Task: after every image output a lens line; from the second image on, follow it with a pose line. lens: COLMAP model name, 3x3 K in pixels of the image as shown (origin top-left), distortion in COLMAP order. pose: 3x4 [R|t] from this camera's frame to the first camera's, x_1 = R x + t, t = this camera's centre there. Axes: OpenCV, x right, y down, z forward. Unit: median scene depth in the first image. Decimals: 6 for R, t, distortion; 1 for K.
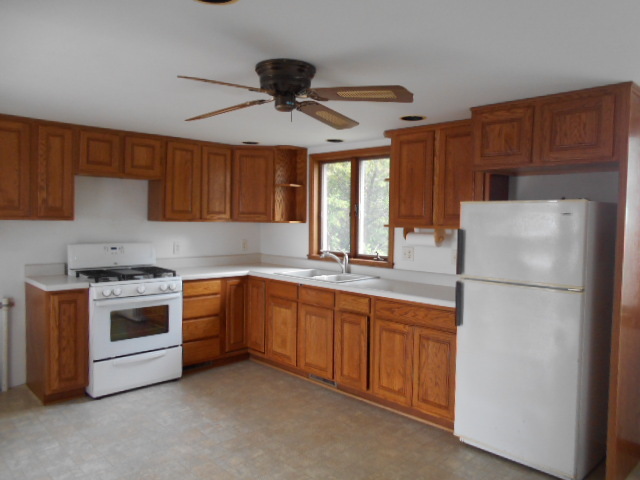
lens RADIAL K [[502.6, 0, 300.3], [0, 502.6, 239.6], [0, 0, 1]] dist [-0.032308, 0.052344]
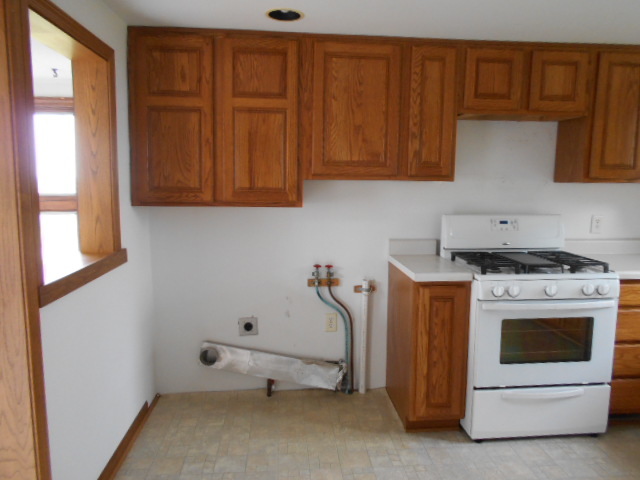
lens RADIAL K [[502.6, 0, 300.3], [0, 502.6, 239.6], [0, 0, 1]] dist [-0.032308, 0.052344]
pose [[0.780084, 0.061342, -0.622661, -0.175662], [-0.018521, 0.997010, 0.075019, -0.005958], [0.625401, -0.046989, 0.778888, 0.311383]]
